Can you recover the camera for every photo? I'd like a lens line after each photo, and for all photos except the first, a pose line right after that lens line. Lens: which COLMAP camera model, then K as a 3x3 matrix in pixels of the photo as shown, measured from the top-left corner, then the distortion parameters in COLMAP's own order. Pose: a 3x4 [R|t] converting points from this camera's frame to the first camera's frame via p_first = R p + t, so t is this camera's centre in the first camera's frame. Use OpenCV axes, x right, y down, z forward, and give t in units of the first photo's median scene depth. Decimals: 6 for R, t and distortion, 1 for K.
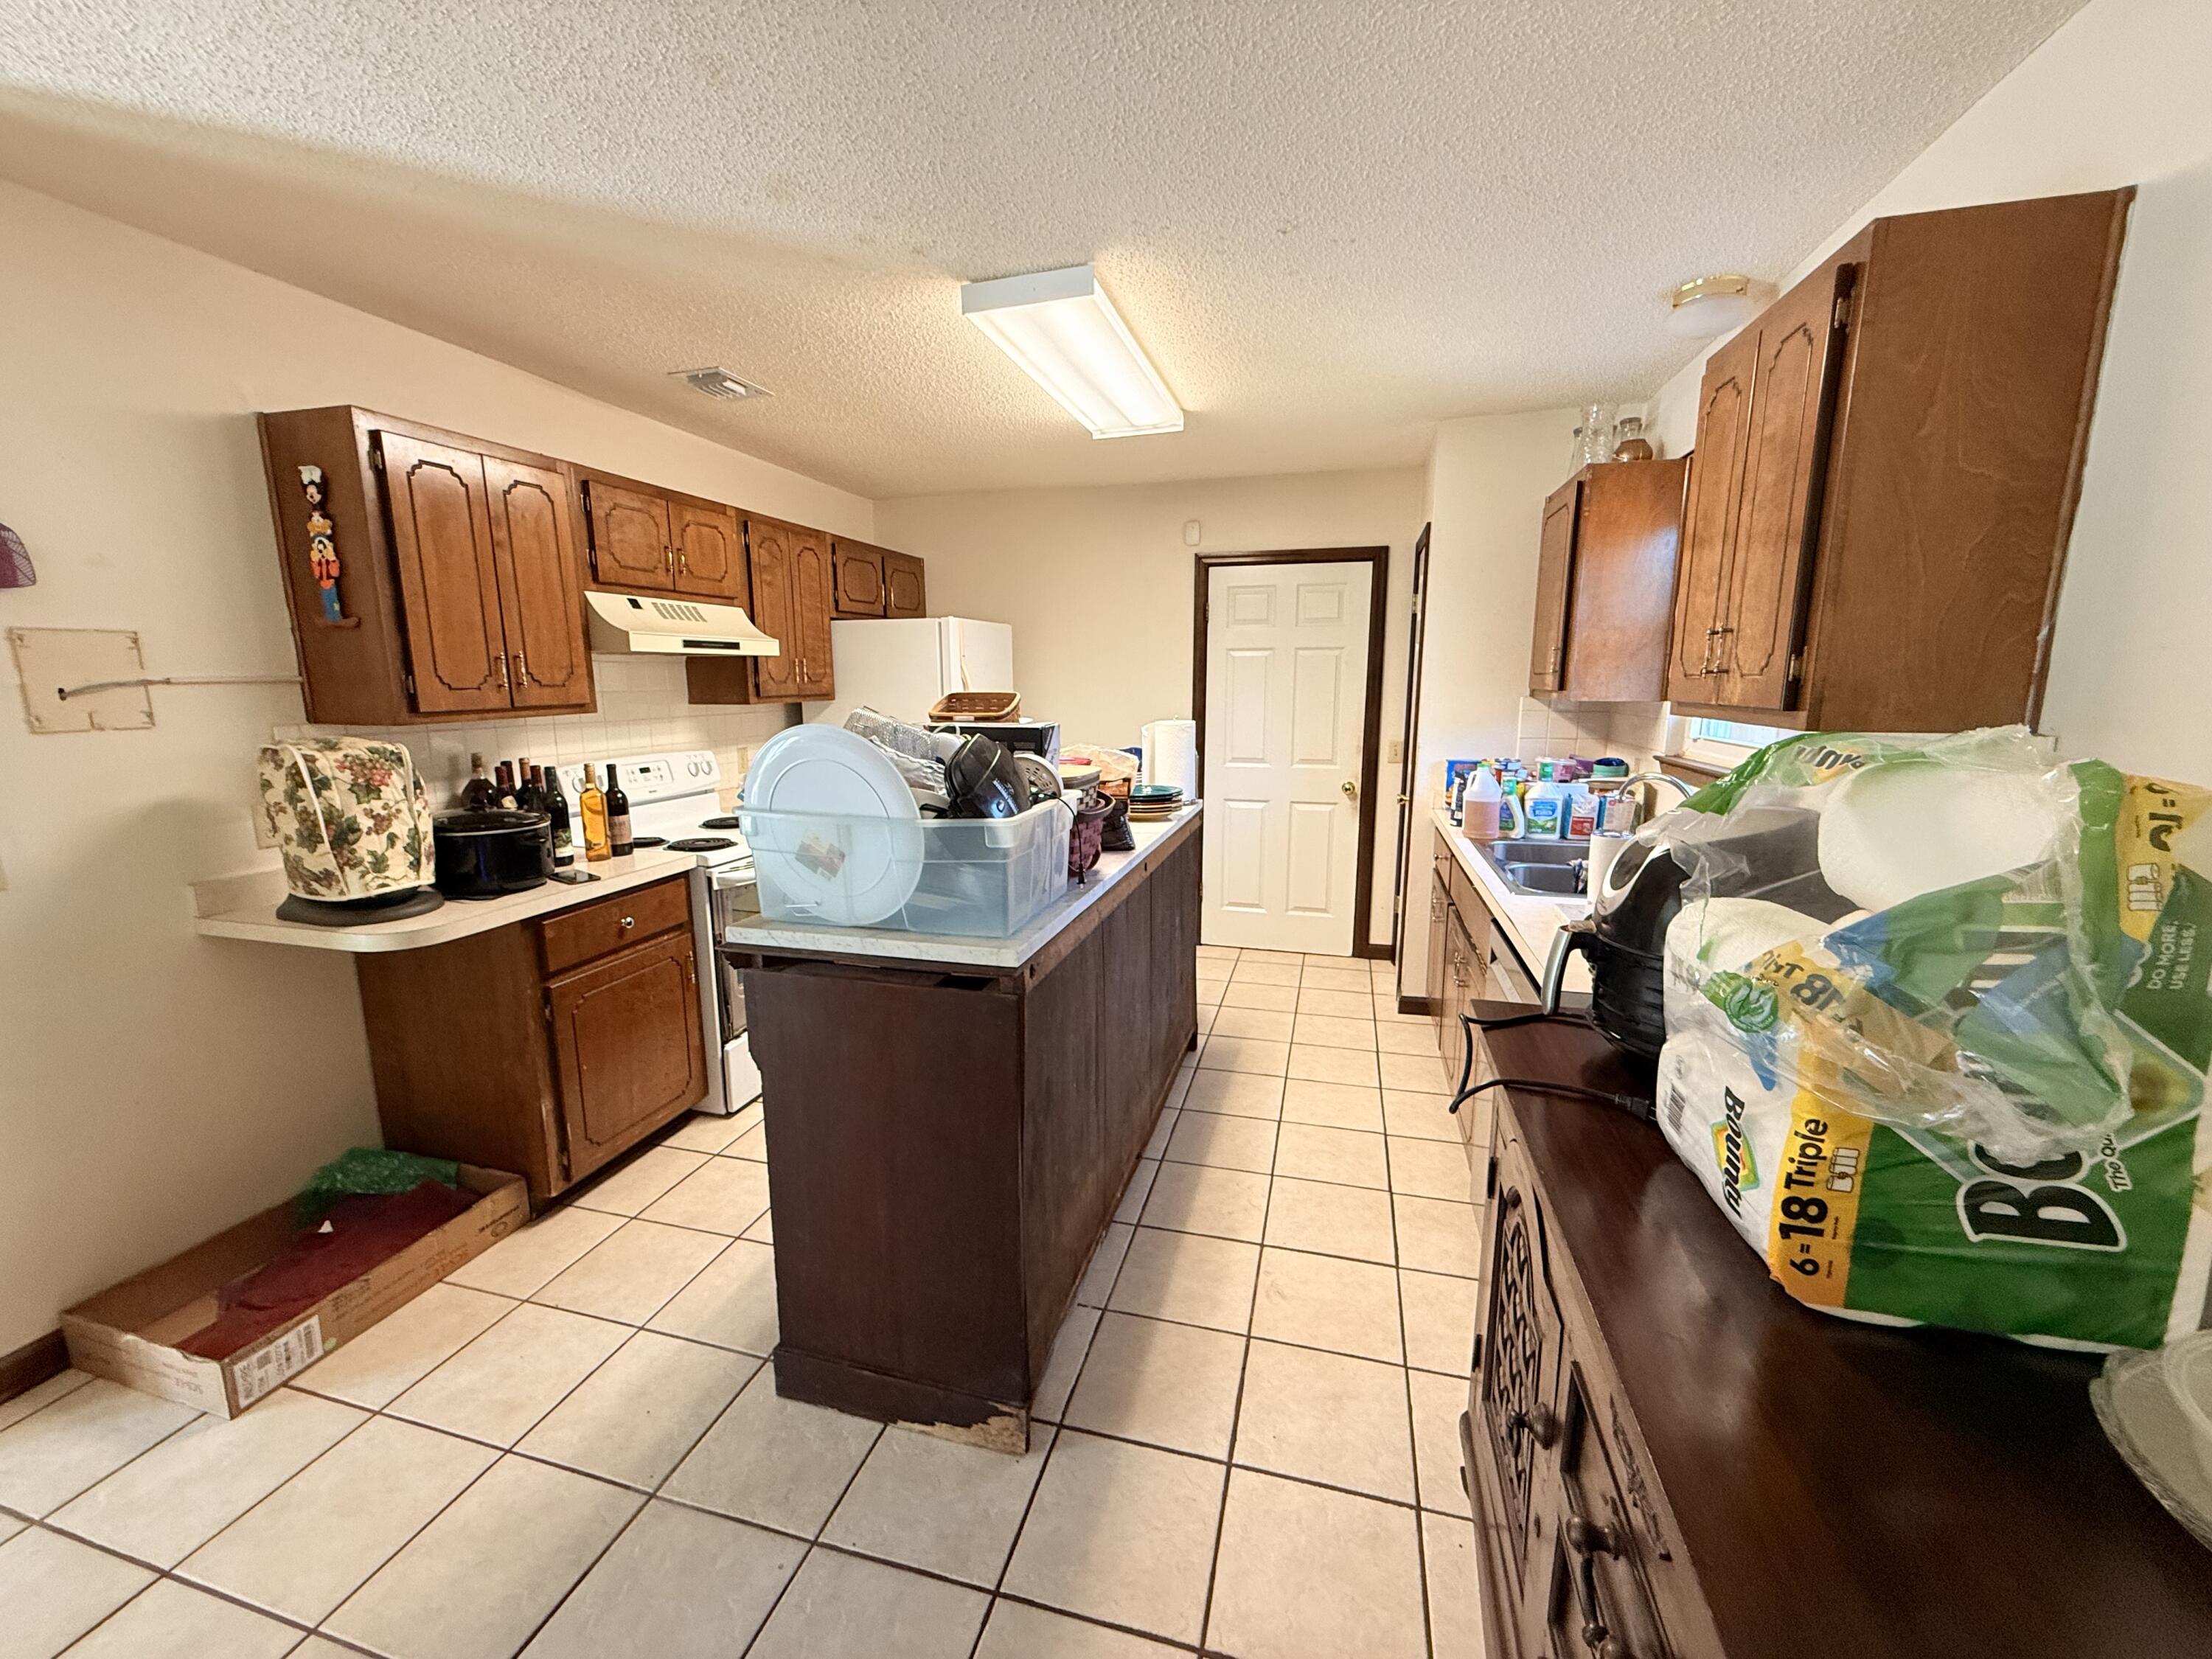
lens RADIAL K [[878.7, 0, 1099.6], [0, 878.7, 832.7], [0, 0, 1]] dist [0.002669, 0.000440]
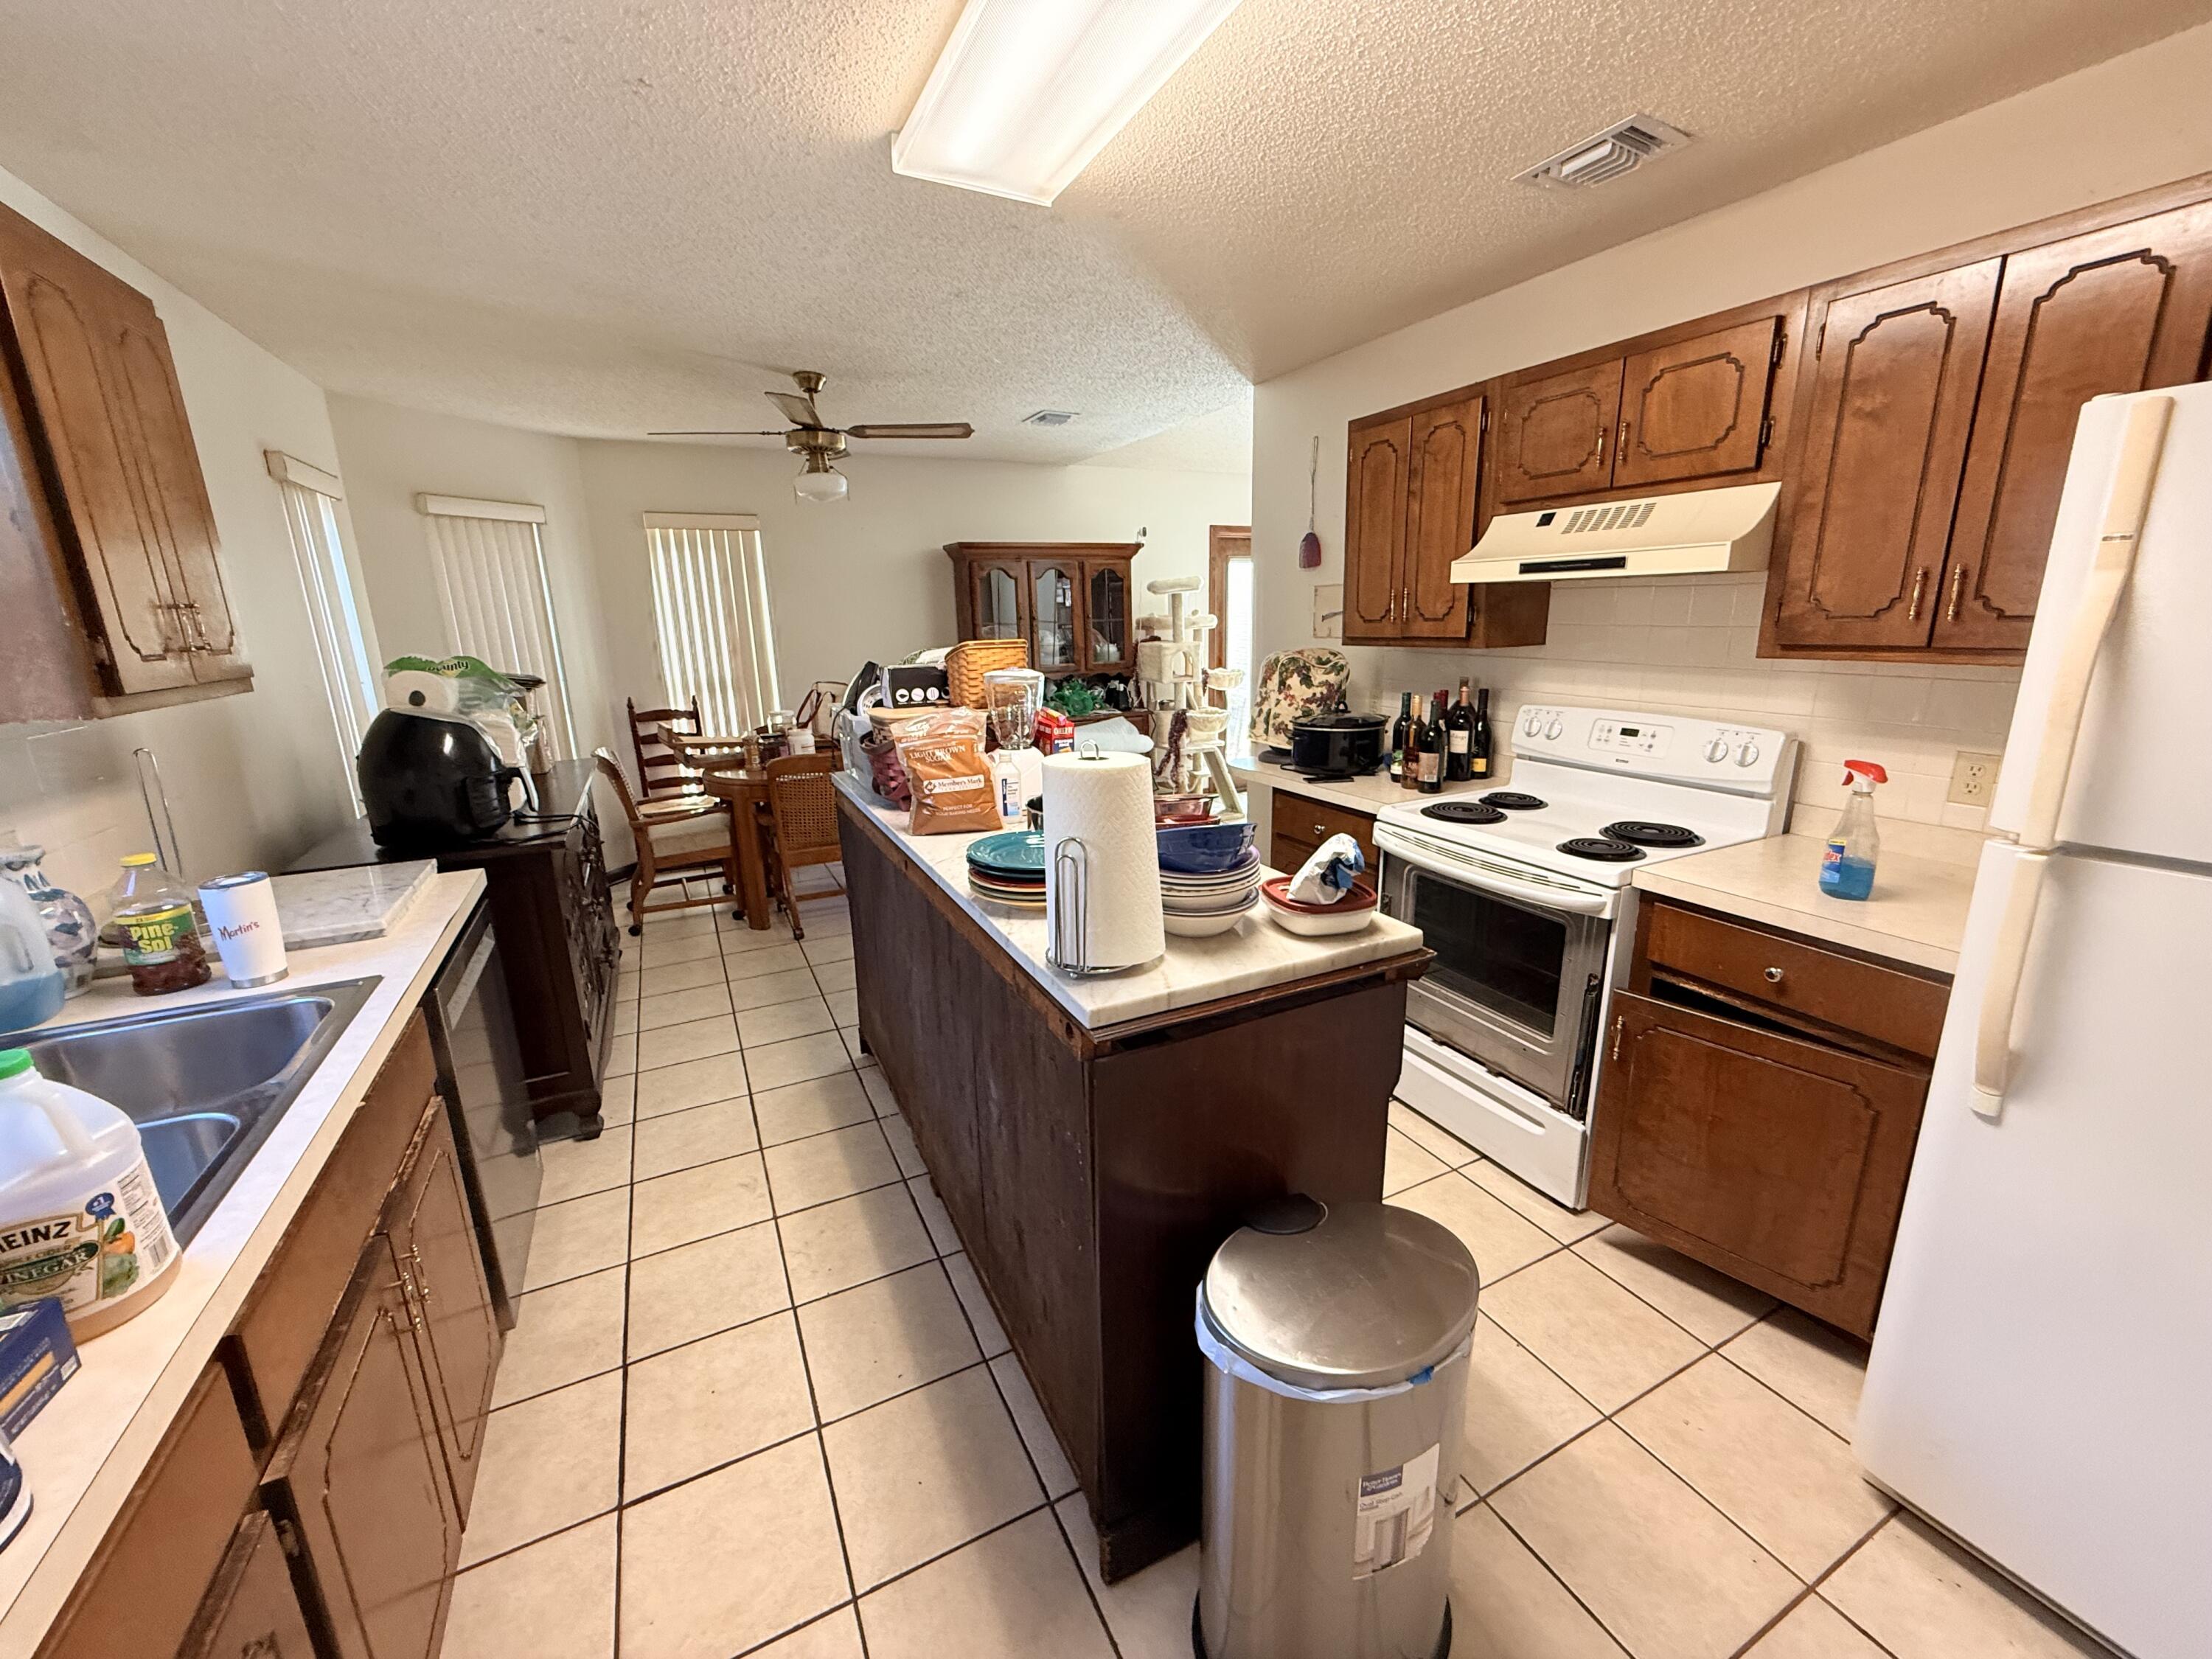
lens RADIAL K [[878.7, 0, 1105.6], [0, 878.7, 829.7], [0, 0, 1]] dist [0.002669, 0.000440]
pose [[-0.744183, 0.182022, -0.642697, 0.374076], [-0.091766, 0.925175, 0.368280, -0.265581], [0.661642, 0.333045, -0.671796, 1.421966]]
